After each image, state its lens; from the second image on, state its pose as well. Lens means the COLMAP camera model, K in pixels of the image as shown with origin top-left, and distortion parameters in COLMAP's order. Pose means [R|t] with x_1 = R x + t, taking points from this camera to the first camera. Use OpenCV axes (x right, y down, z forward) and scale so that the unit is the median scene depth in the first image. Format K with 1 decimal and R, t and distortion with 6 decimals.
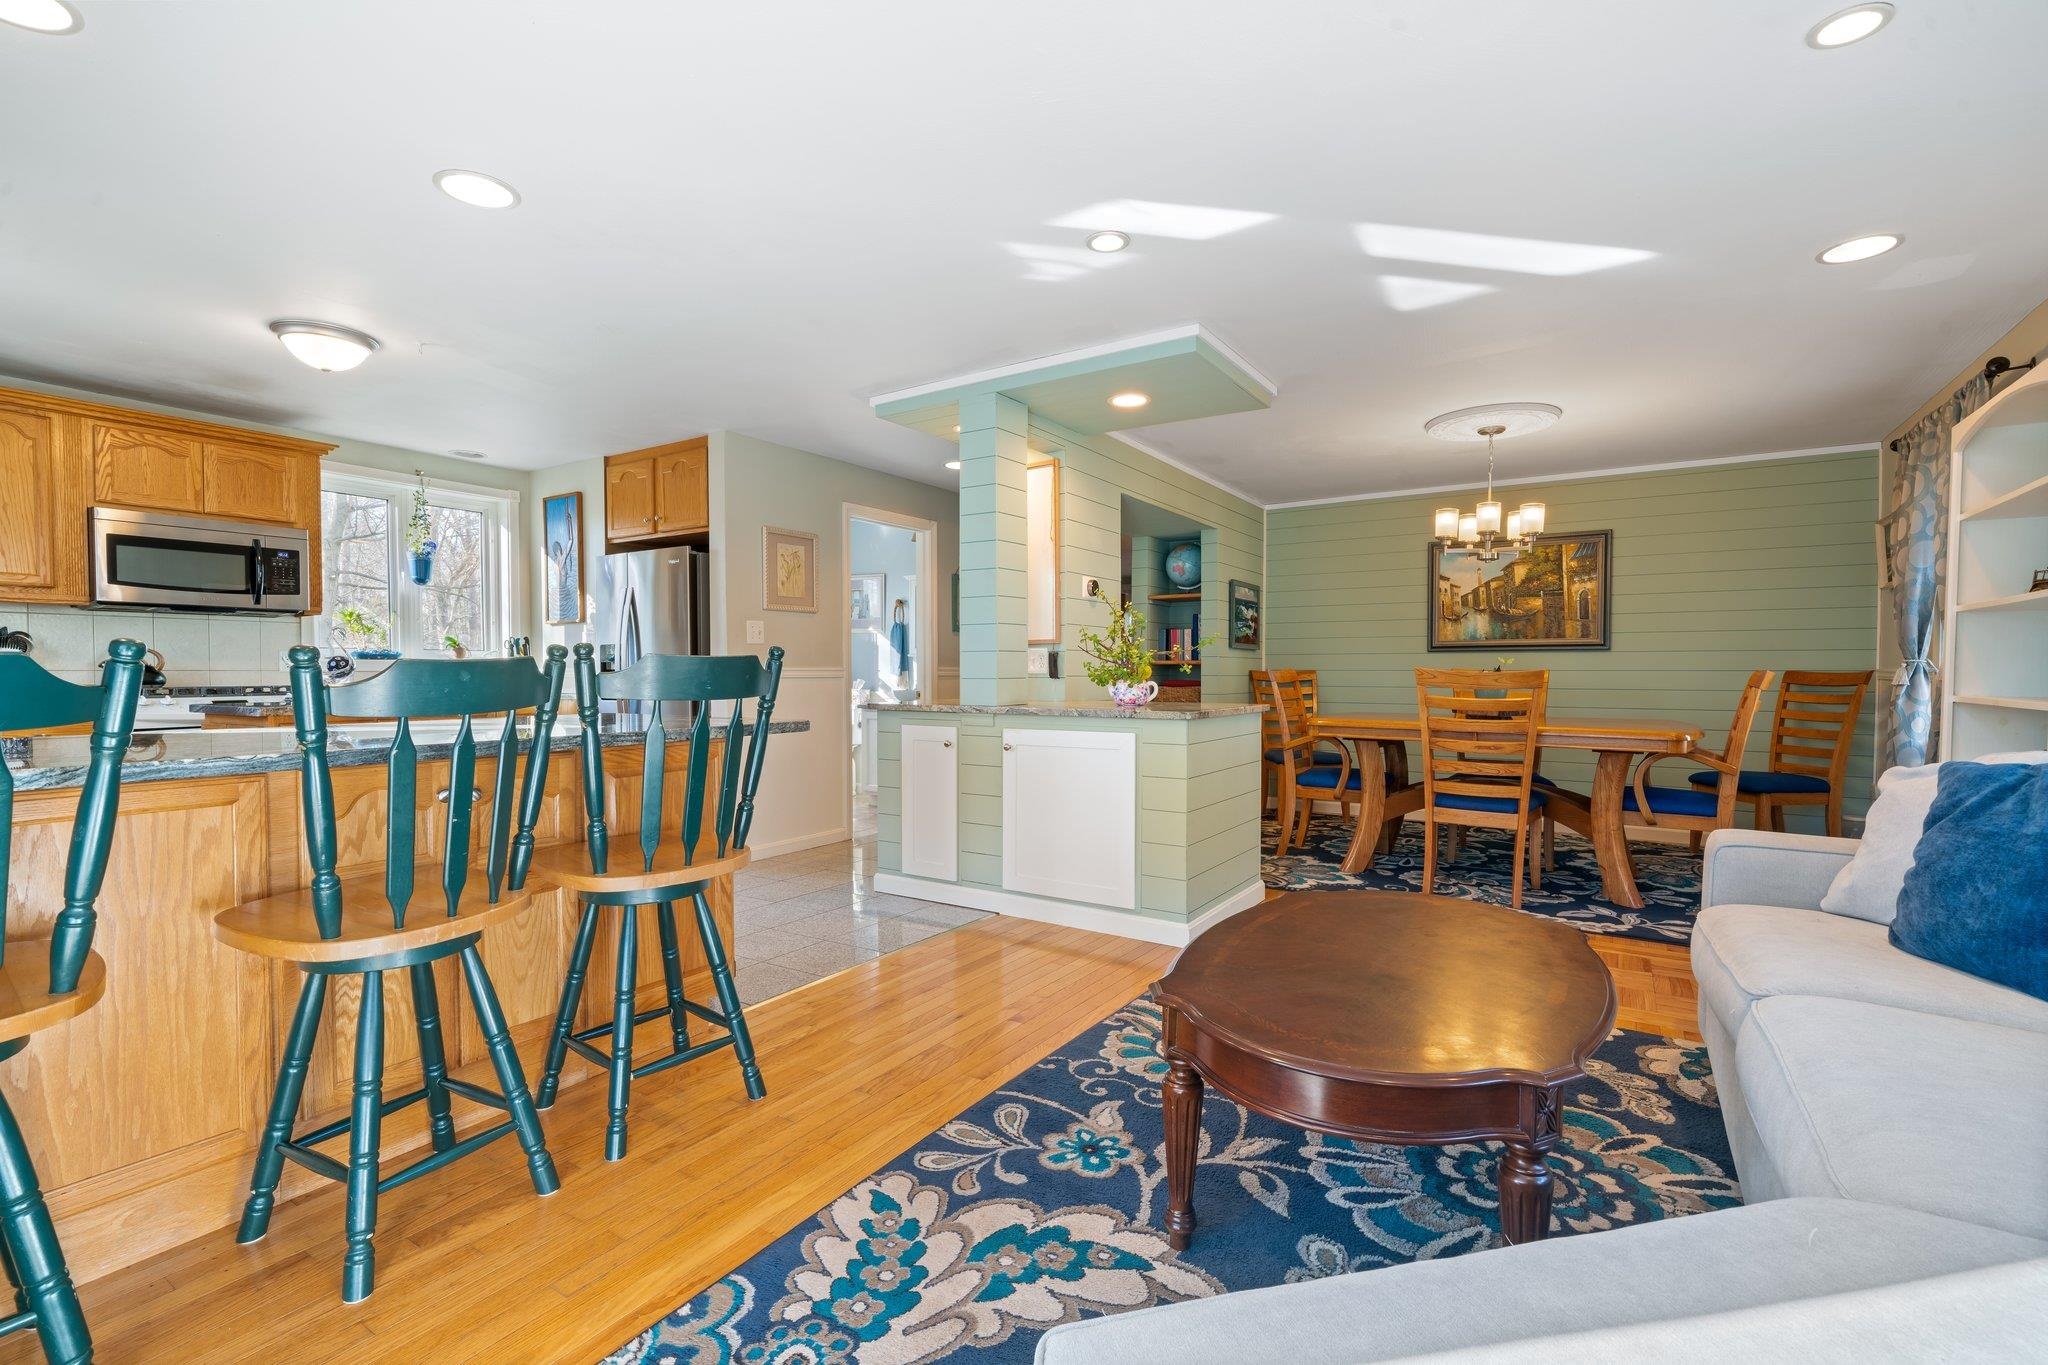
lens RADIAL K [[914.6, 0, 1018.6], [0, 914.6, 680.1], [0, 0, 1]] dist [0.003424, 0.000676]
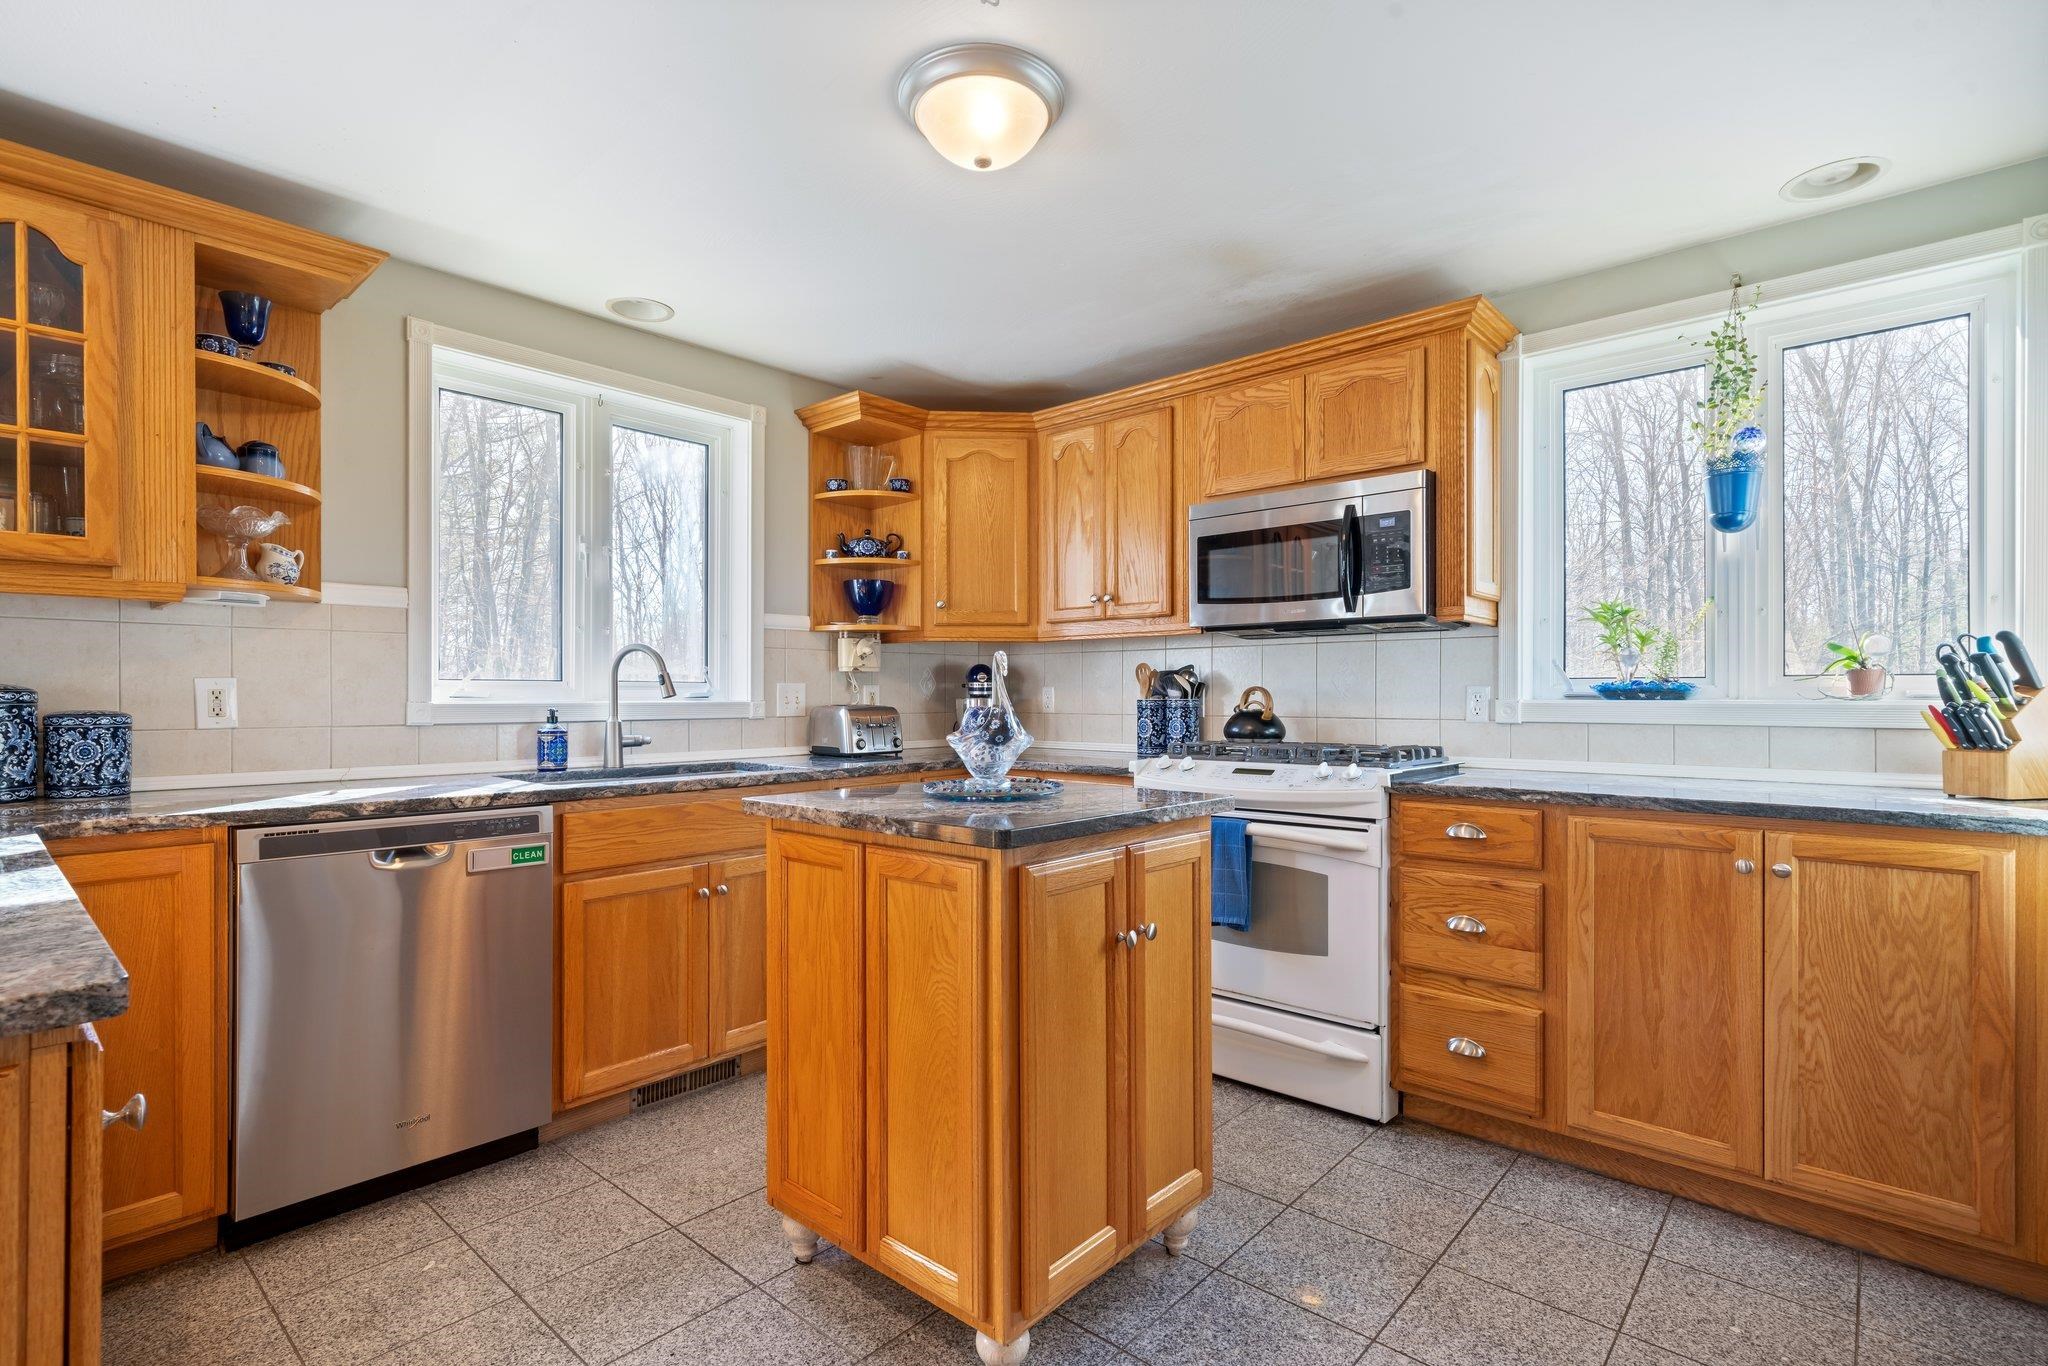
lens RADIAL K [[970.3, 0, 1012.3], [0, 970.3, 701.2], [0, 0, 1]] dist [0.000993, 0.000623]
pose [[-0.155130, 0.004913, -0.987882, -0.176574], [-0.006716, 0.999959, 0.006028, -0.028497], [0.987871, 0.007570, -0.155091, 0.957246]]
